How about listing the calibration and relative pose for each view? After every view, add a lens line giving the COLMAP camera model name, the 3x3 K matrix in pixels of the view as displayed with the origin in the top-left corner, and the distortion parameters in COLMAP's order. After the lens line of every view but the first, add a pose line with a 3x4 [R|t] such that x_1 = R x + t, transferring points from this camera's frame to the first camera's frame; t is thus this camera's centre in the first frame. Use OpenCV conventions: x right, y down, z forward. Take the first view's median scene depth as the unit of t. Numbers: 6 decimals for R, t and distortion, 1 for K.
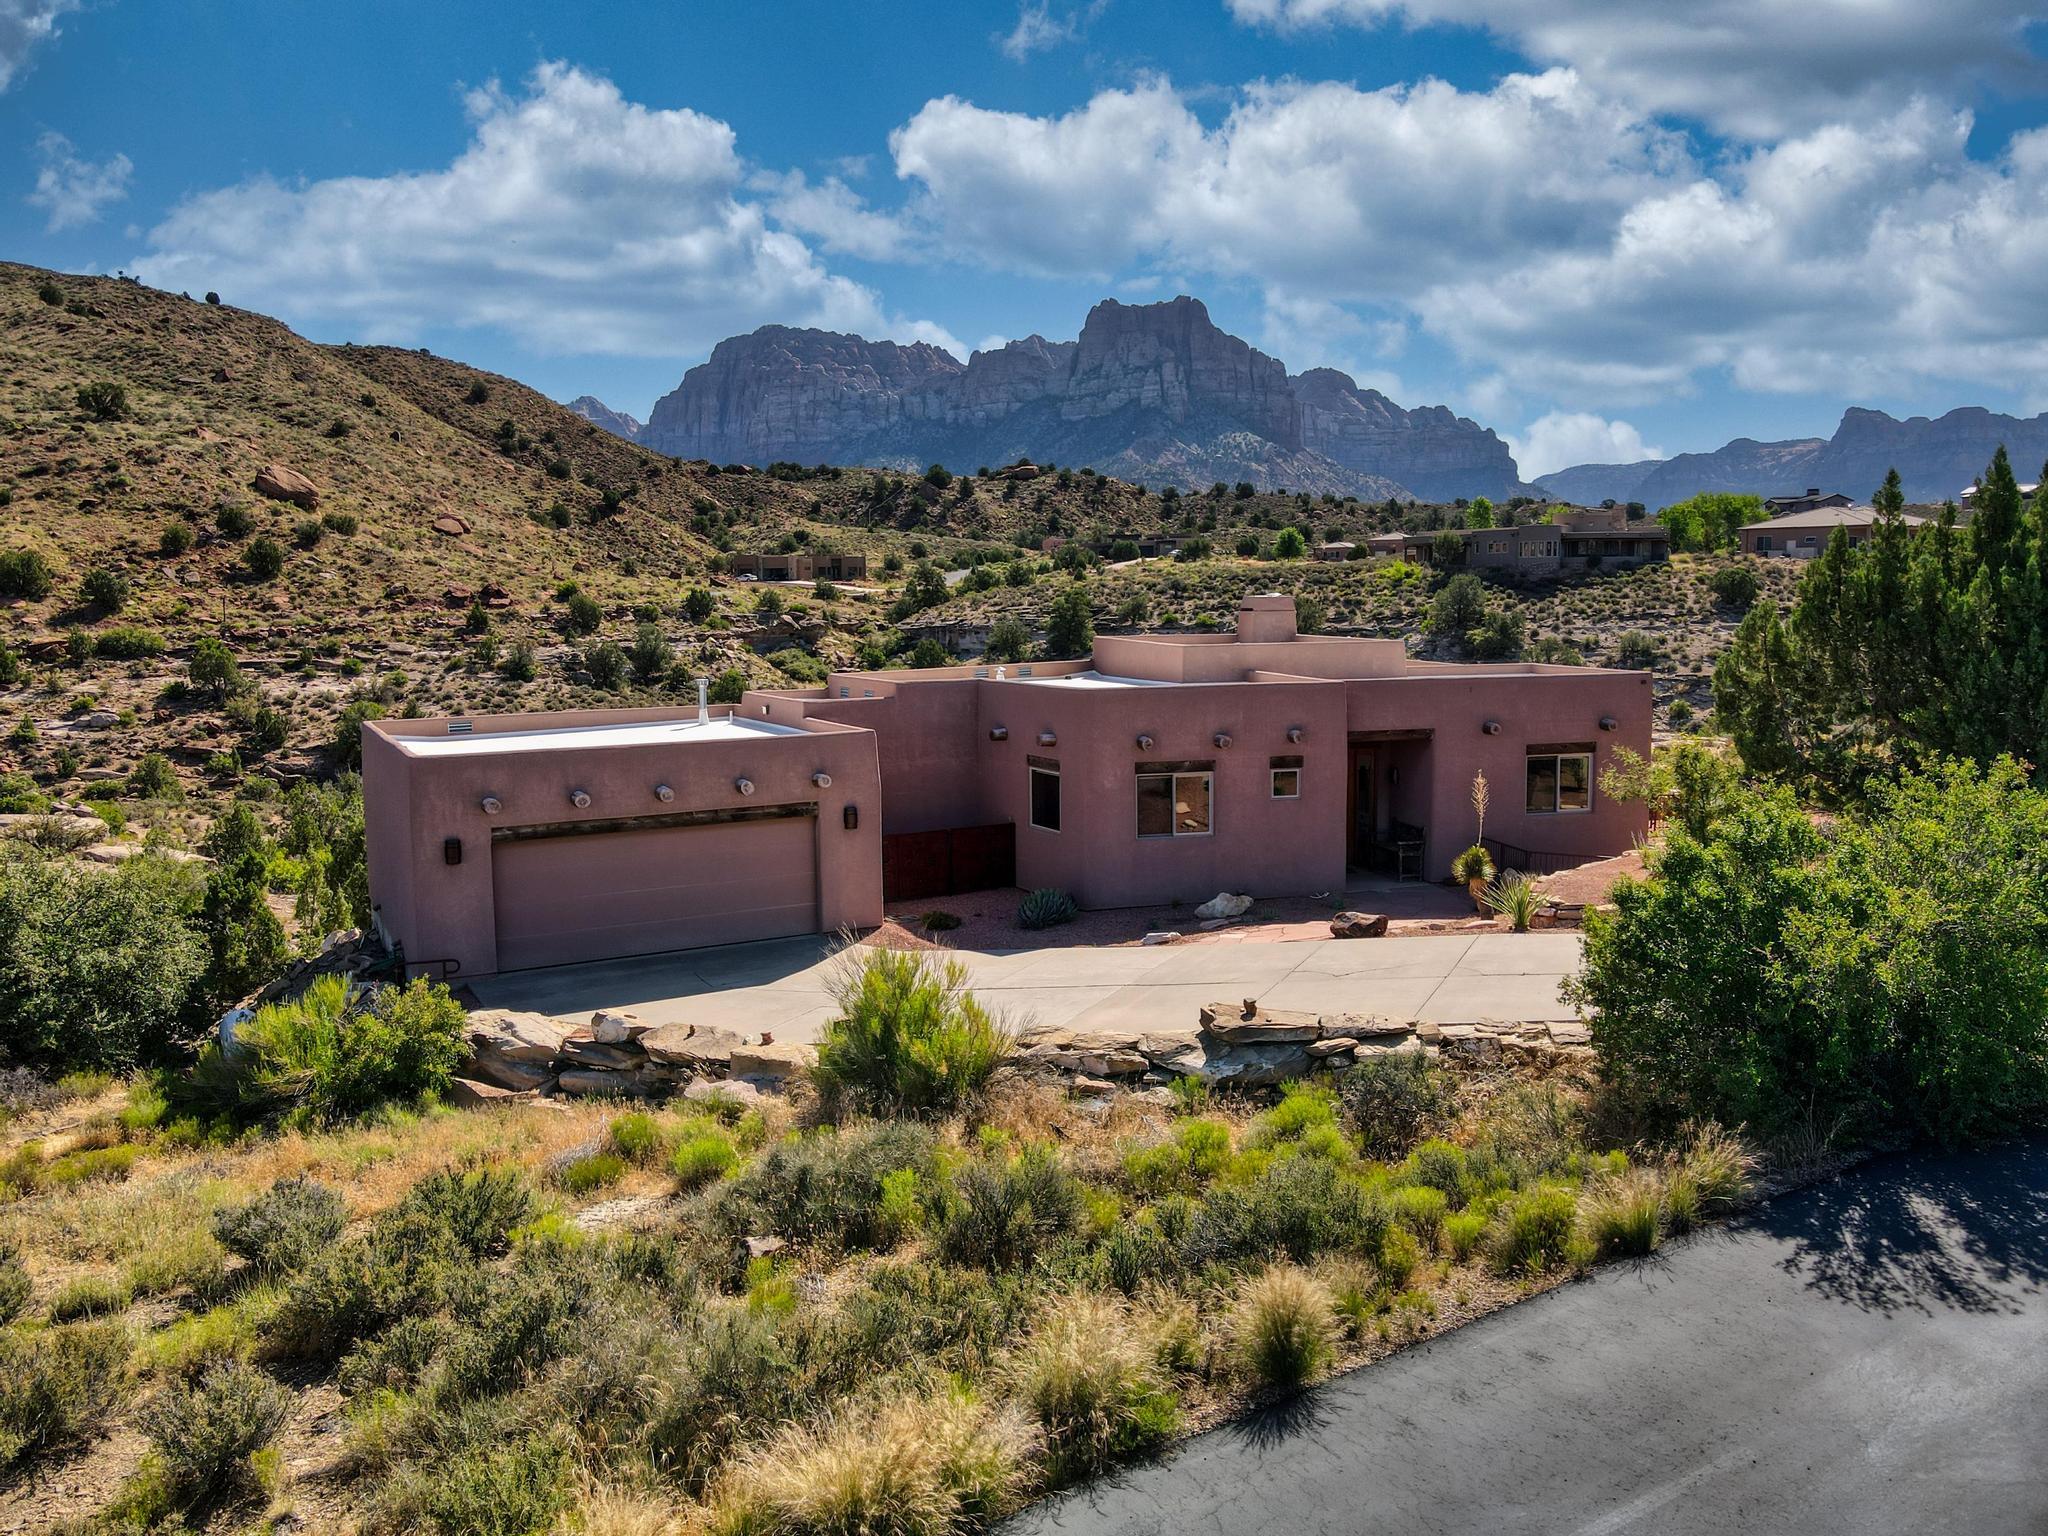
lens RADIAL K [[1501.7, 0, 1024.7], [0, 1501.7, 762.1], [0, 0, 1]] dist [-0.002619, 0.035797]
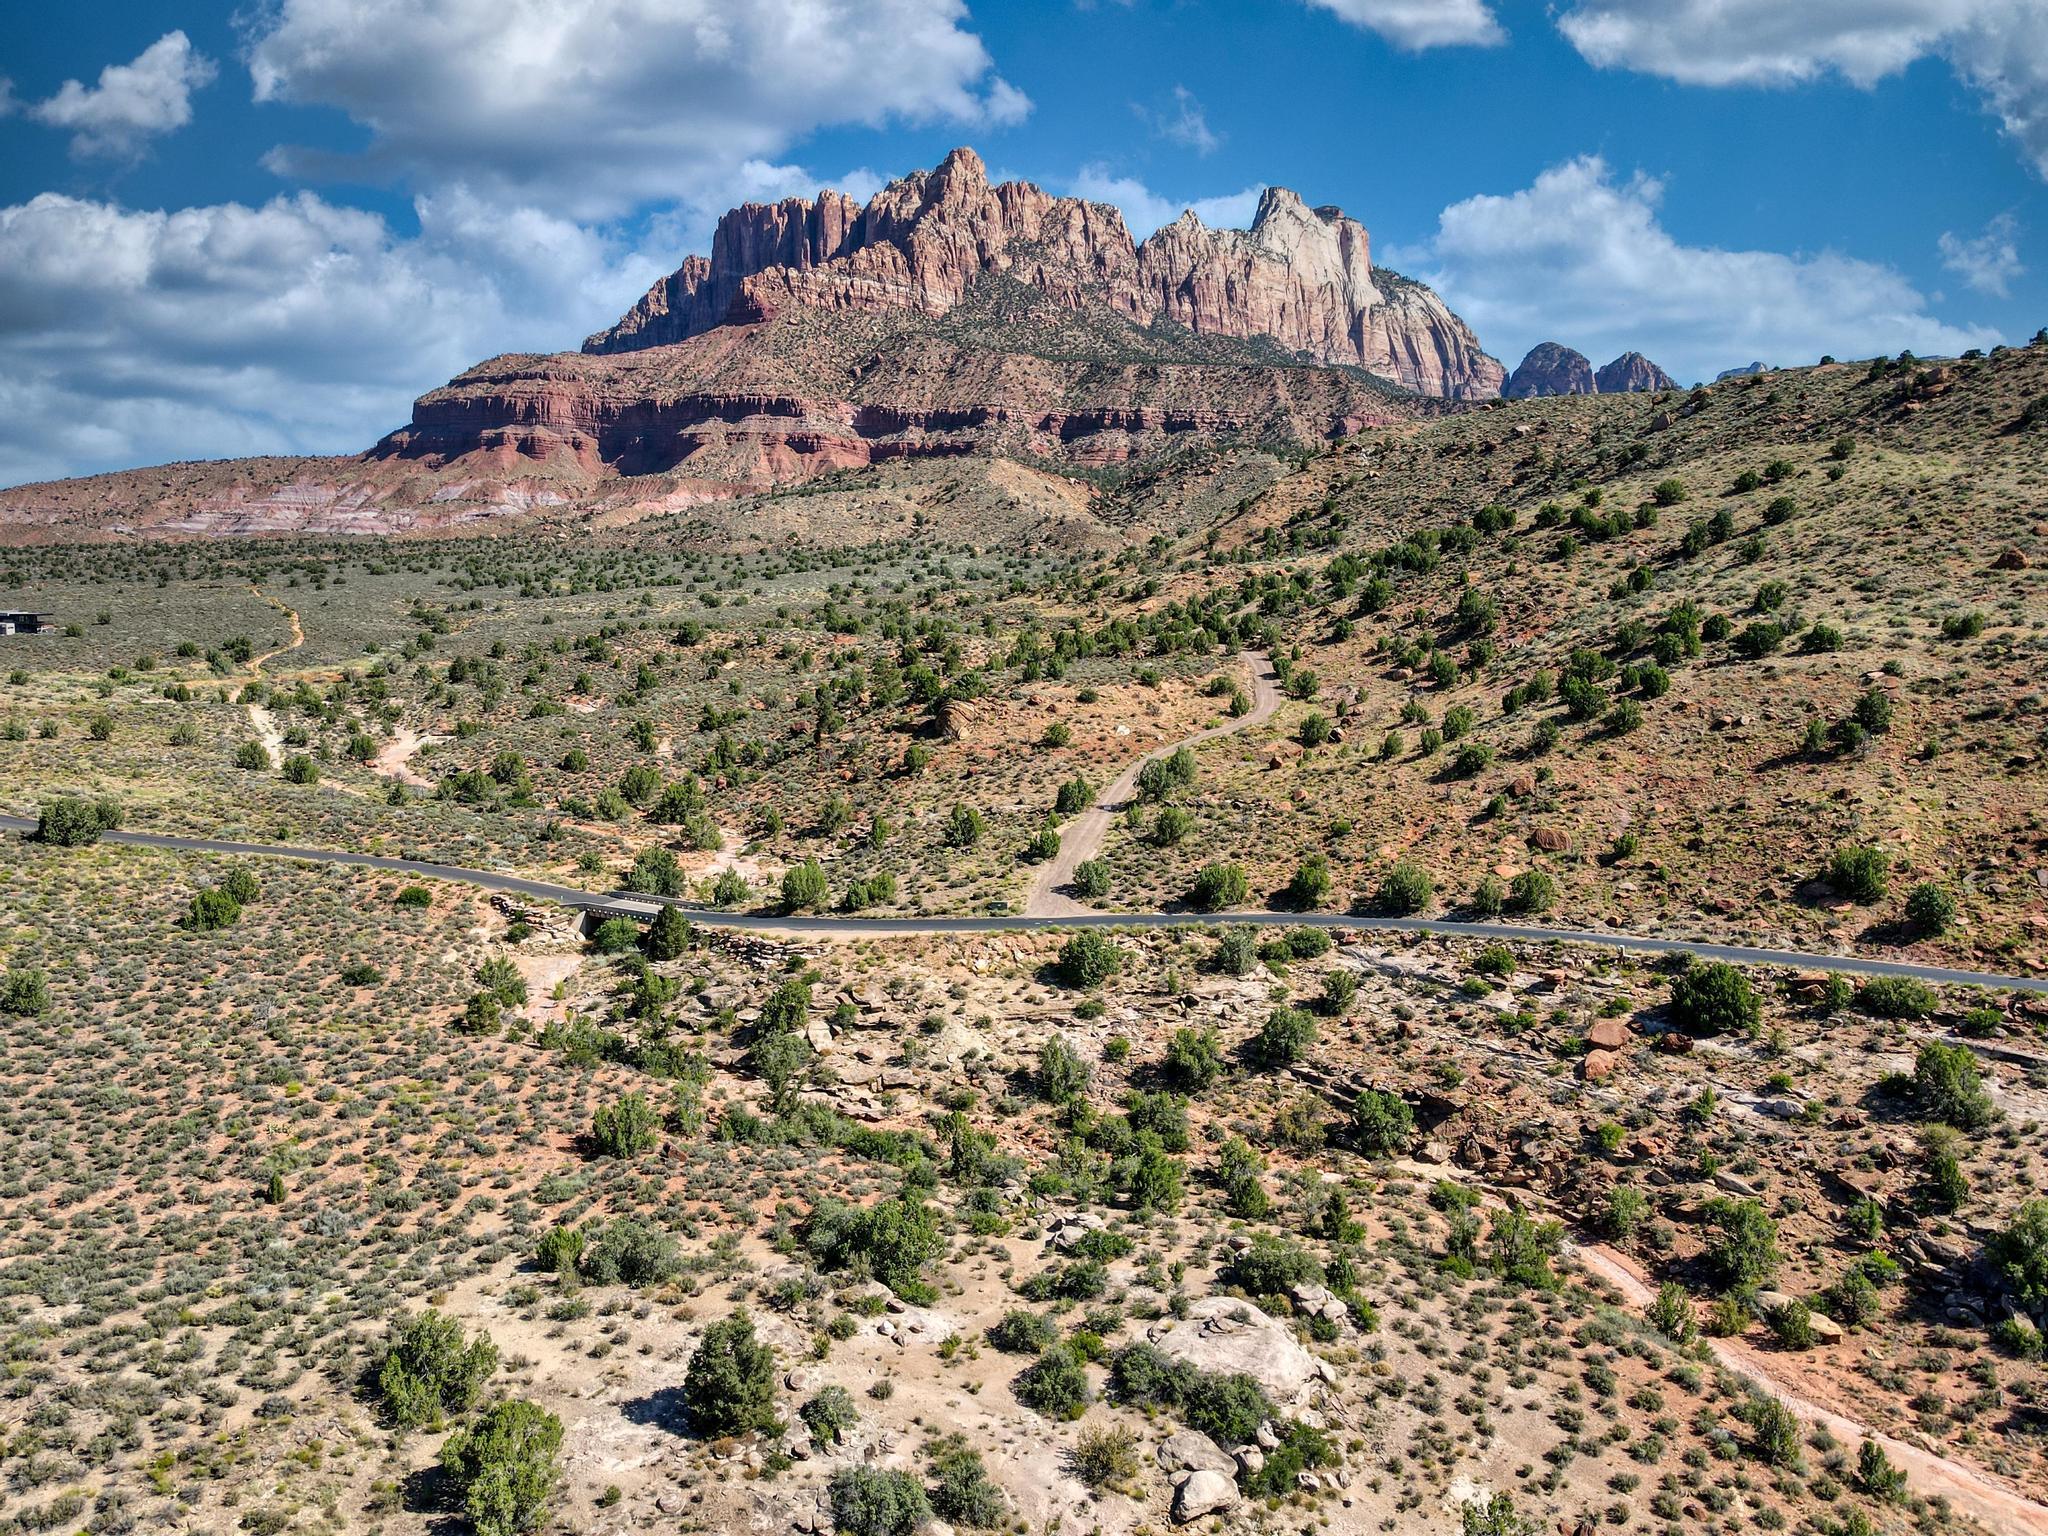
lens RADIAL K [[1501.7, 0, 1017.4], [0, 1501.7, 756.0], [0, 0, 1]] dist [-0.002619, 0.035797]
pose [[0.236711, 0.127451, -0.963184, 0.093185], [-0.115211, 0.988046, 0.102427, -0.188639], [0.964725, 0.086724, 0.248565, 0.199147]]
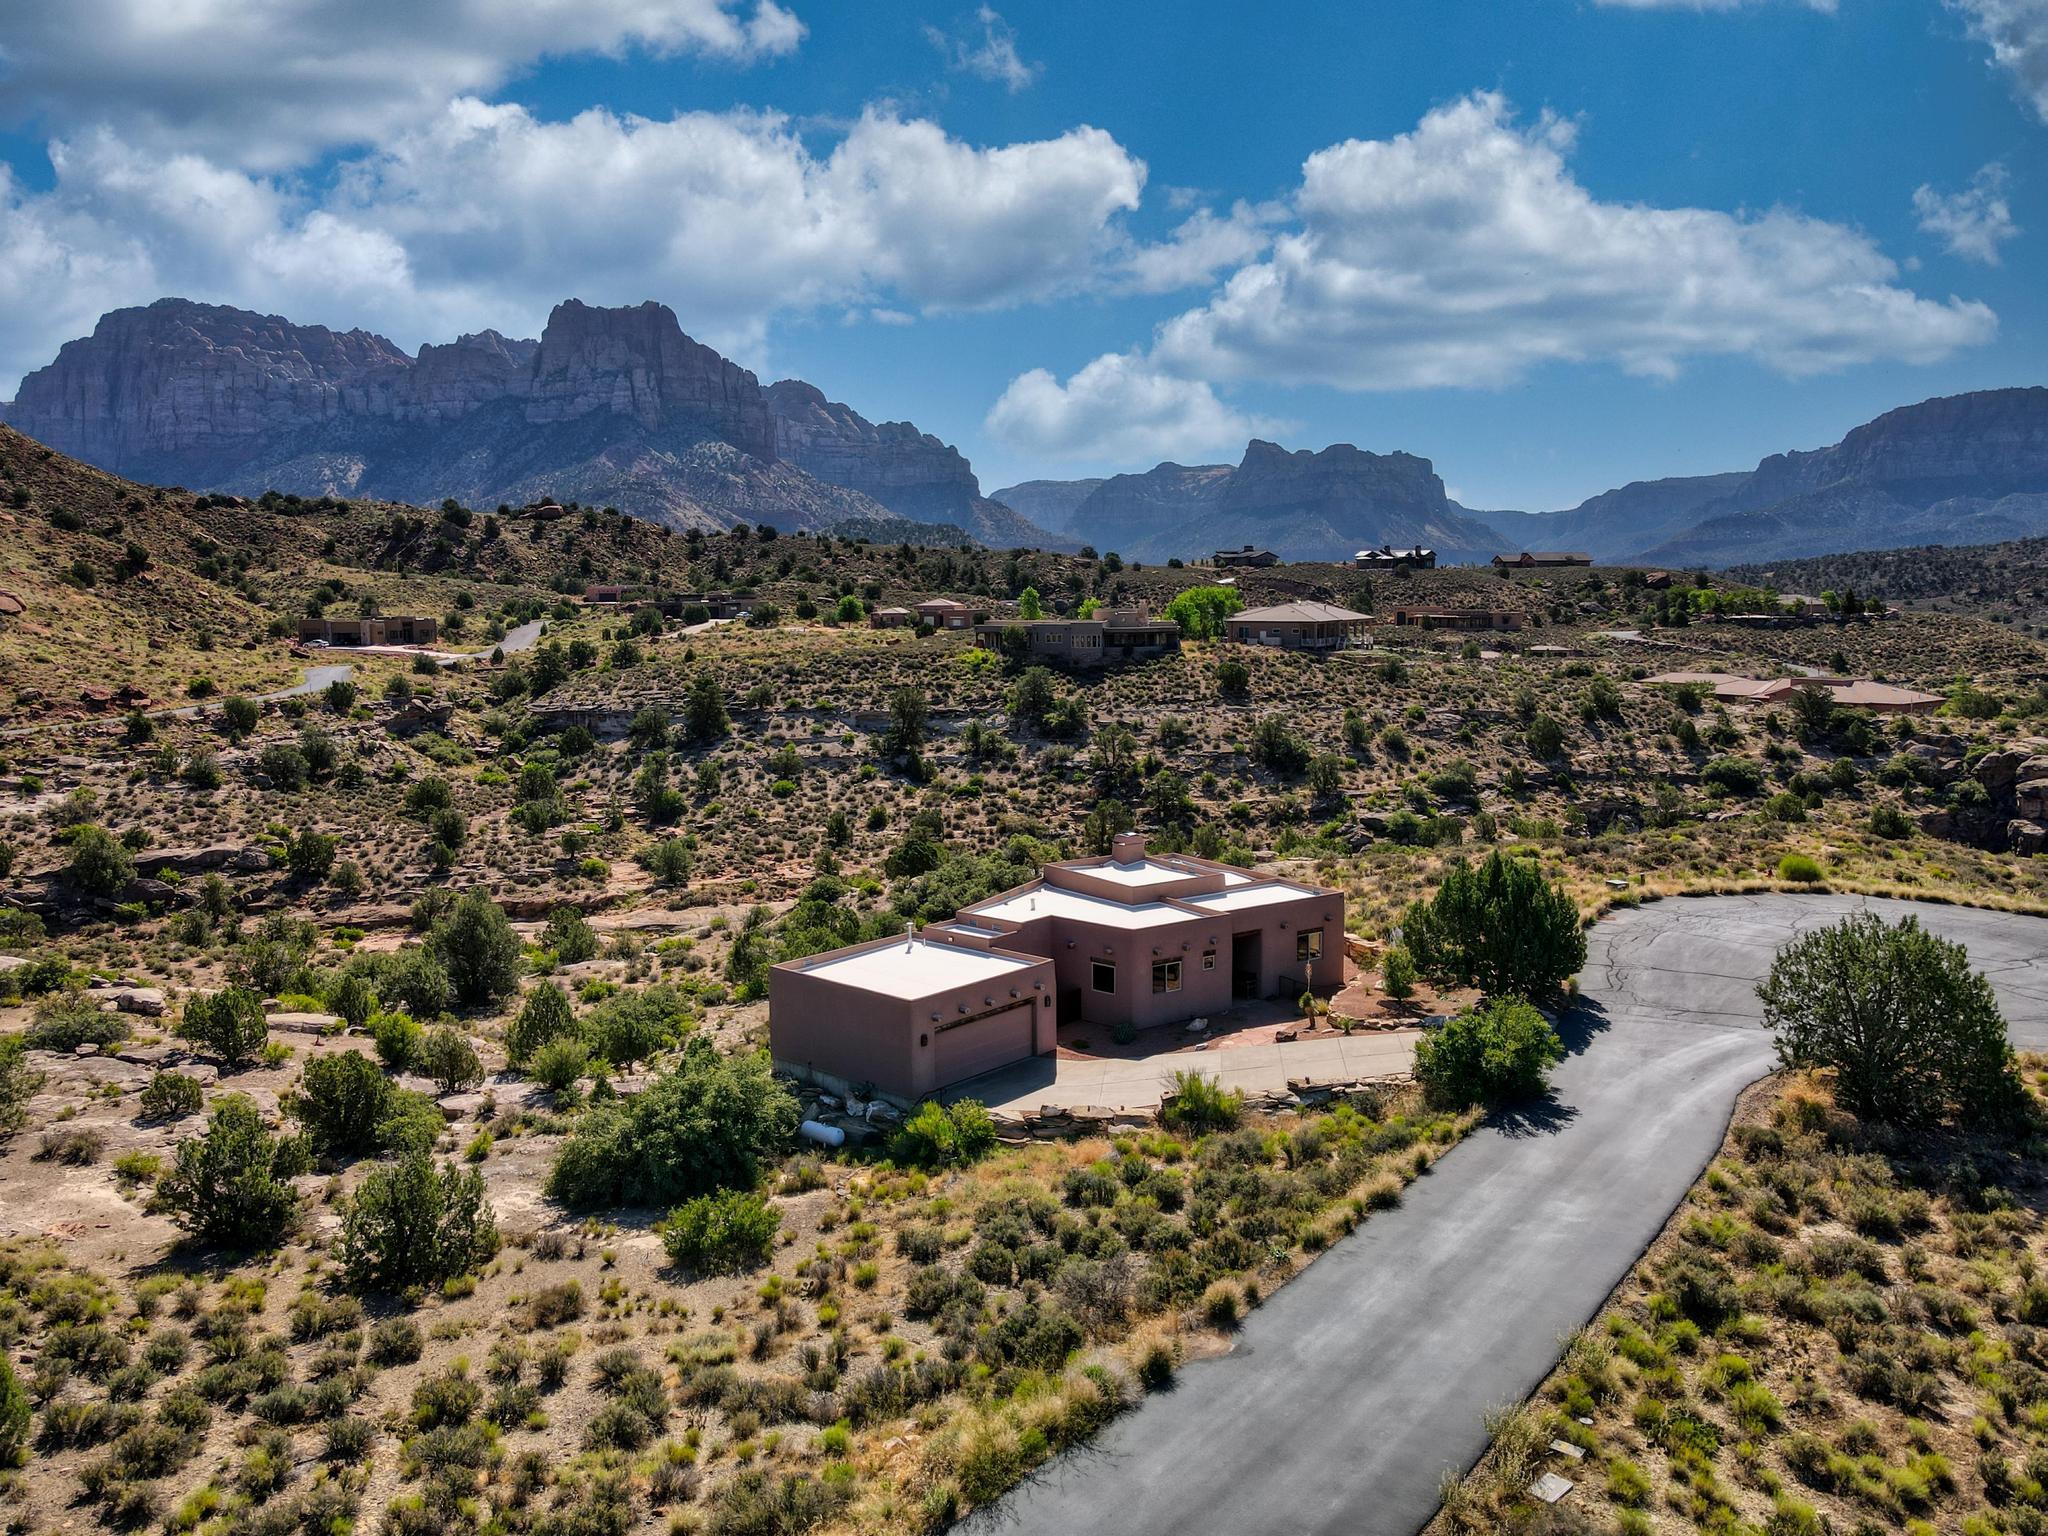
lens RADIAL K [[1501.7, 0, 1022.6], [0, 1501.7, 760.2], [0, 0, 1]] dist [-0.002619, 0.035797]
pose [[0.941280, -0.034491, 0.335862, -0.123265], [0.035990, 0.999351, 0.001764, -0.045012], [-0.335704, 0.010427, 0.941910, -0.148057]]
